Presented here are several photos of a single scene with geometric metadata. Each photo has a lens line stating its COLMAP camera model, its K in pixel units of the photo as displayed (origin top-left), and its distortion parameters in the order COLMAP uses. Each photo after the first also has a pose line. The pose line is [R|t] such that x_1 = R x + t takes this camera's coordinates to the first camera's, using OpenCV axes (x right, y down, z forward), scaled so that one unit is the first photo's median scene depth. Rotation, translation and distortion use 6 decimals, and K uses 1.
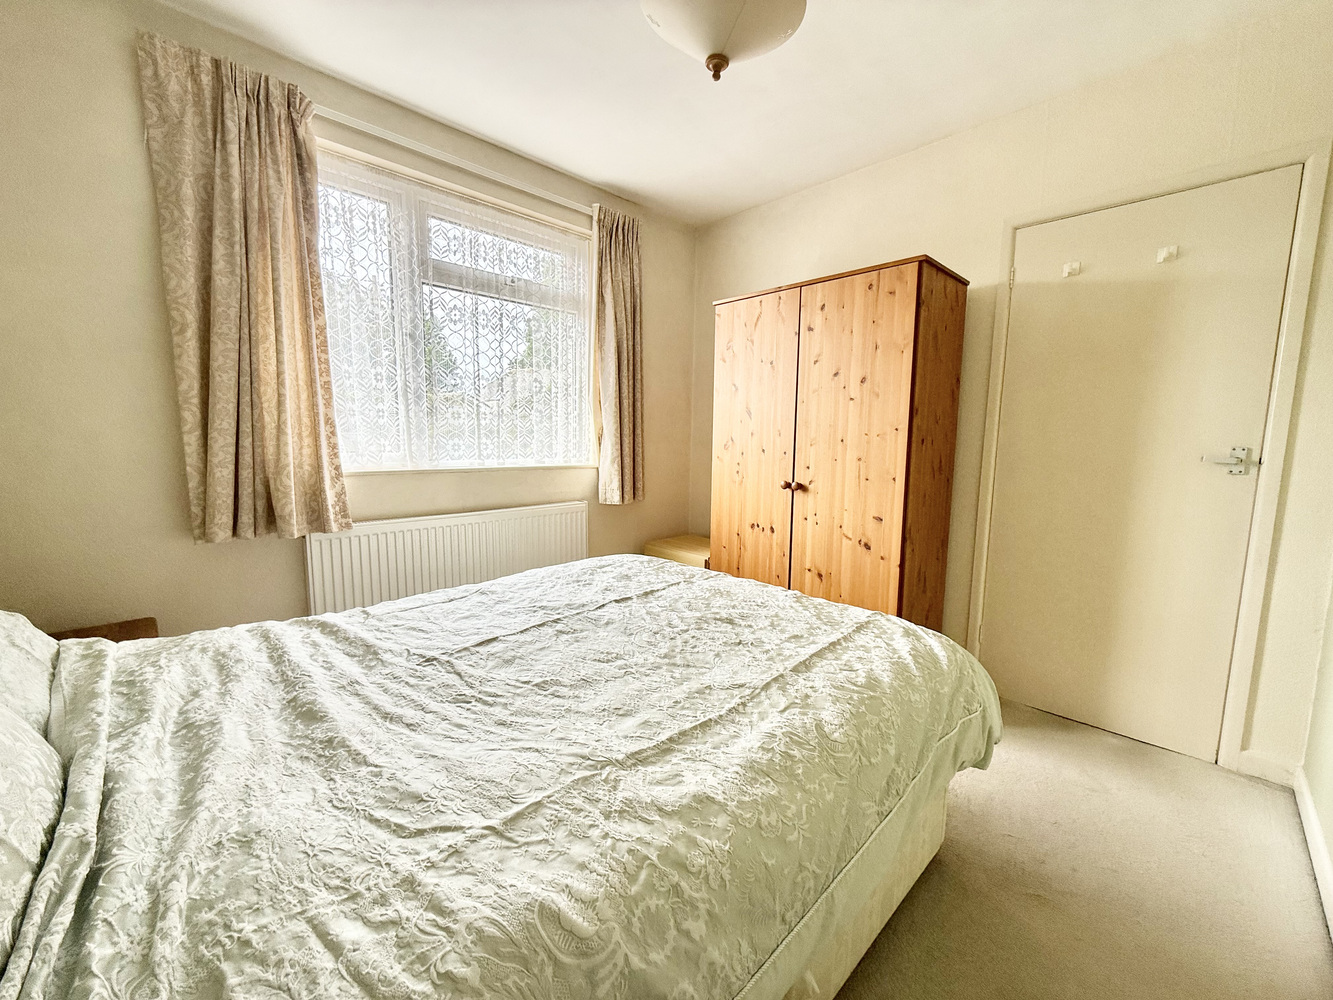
lens RADIAL K [[529.6, 0, 662.7], [0, 529.6, 497.9], [0, 0, 1]] dist [-0.000217, -0.000091]
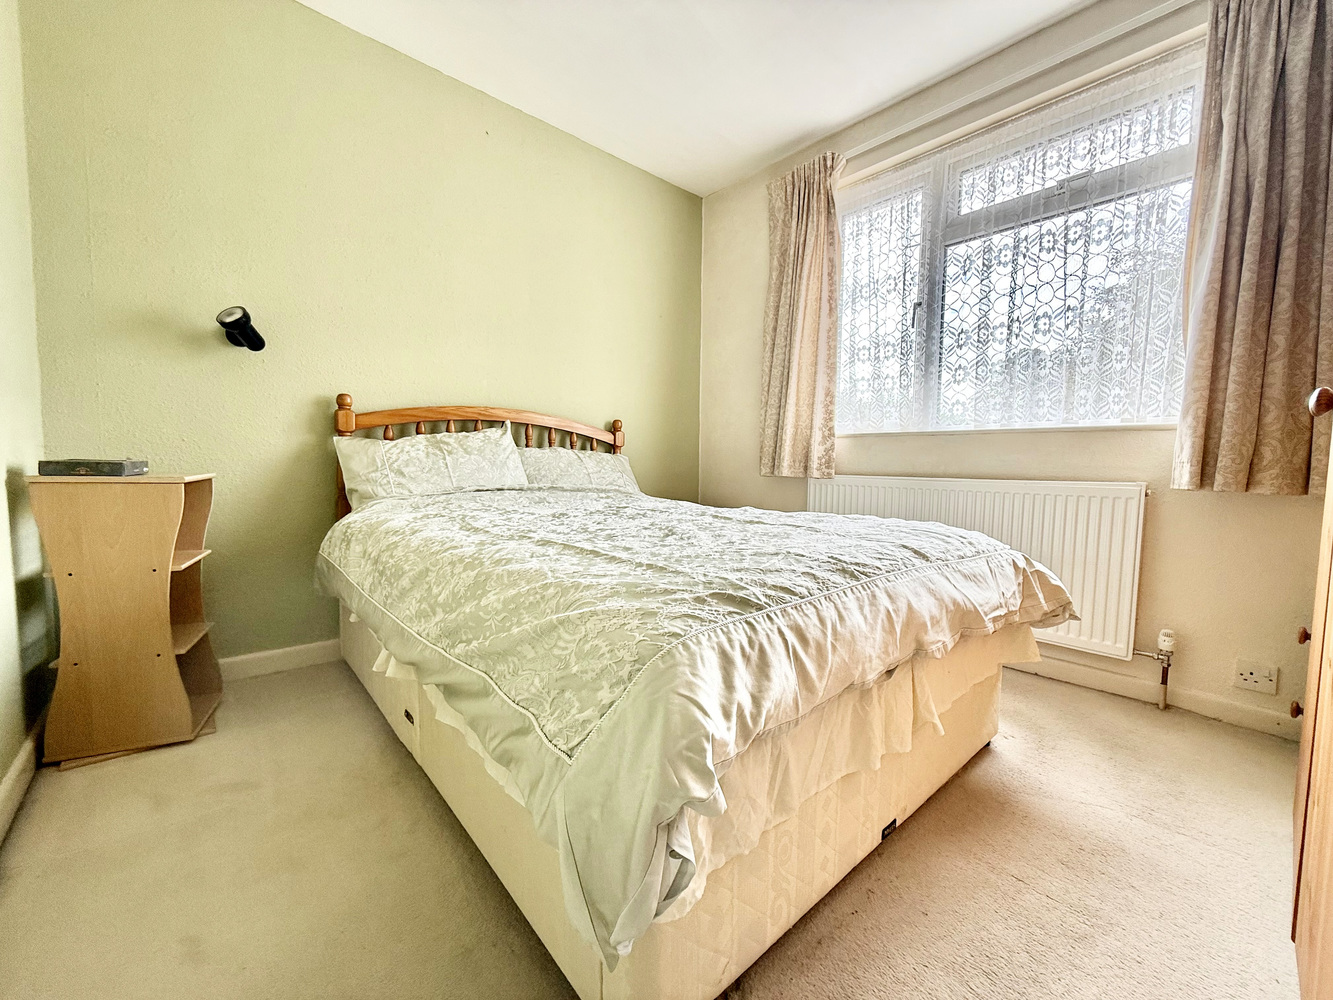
lens RADIAL K [[529.6, 0, 662.7], [0, 529.6, 497.9], [0, 0, 1]] dist [-0.000217, -0.000091]
pose [[-0.043876, 0.115016, -0.992394, 0.738174], [-0.062607, 0.991082, 0.117632, -0.018692], [0.997073, 0.067292, -0.036284, 0.626288]]
